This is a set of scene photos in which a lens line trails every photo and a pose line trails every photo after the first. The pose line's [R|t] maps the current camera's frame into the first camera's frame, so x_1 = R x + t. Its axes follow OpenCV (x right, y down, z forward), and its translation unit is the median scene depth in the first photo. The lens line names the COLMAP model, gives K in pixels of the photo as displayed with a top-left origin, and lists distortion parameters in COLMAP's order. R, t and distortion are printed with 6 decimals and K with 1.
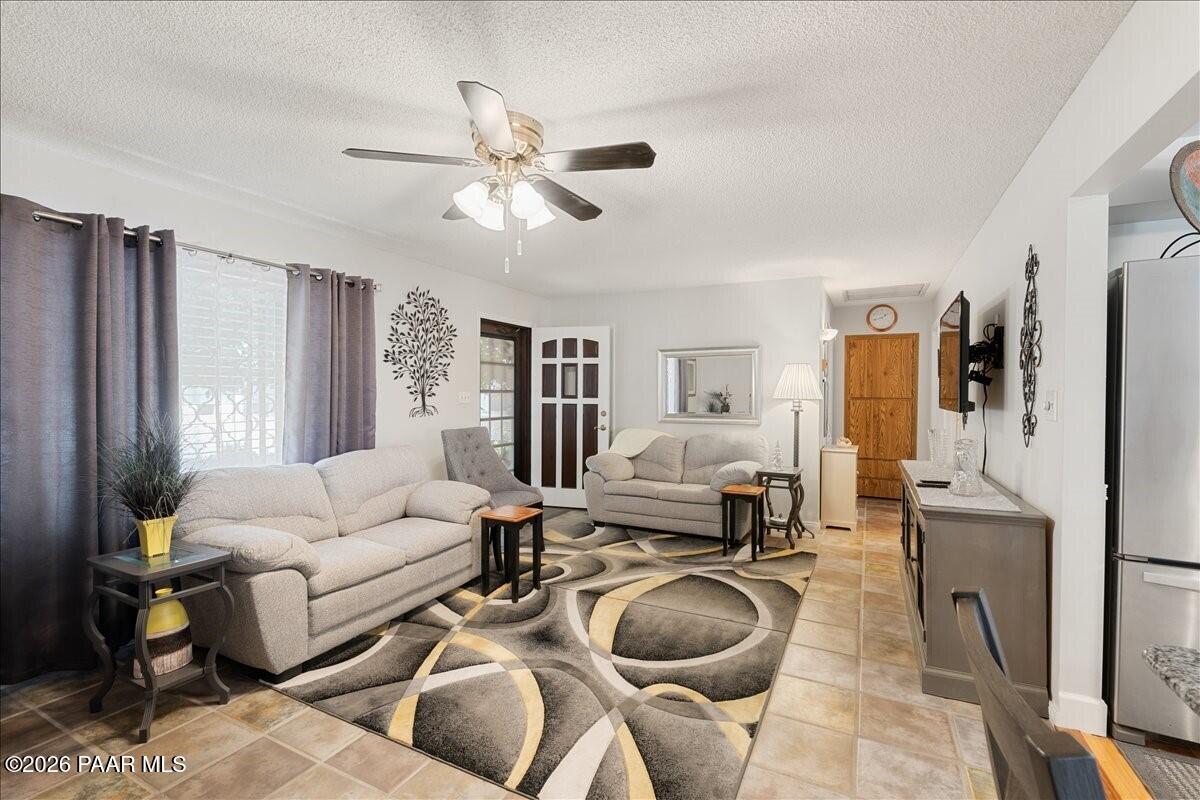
lens RADIAL K [[541.0, 0, 600.0], [0, 541.0, 400.0], [0, 0, 1]] dist [-0.000266, 0.000063]
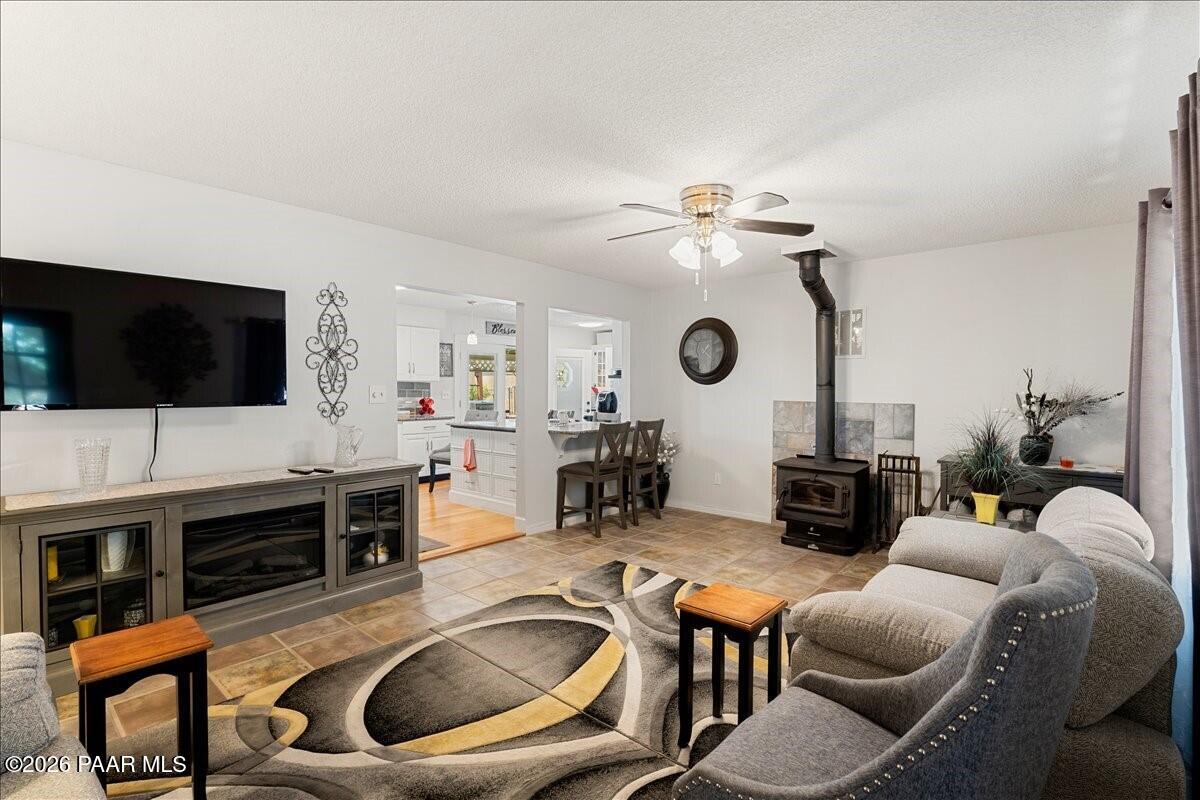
lens RADIAL K [[541.0, 0, 600.0], [0, 541.0, 400.0], [0, 0, 1]] dist [-0.000266, 0.000063]
pose [[-0.971149, -0.013774, 0.238075, -0.195790], [-0.007082, 0.999556, 0.028943, -0.023896], [-0.238368, 0.026422, -0.970815, 1.922252]]
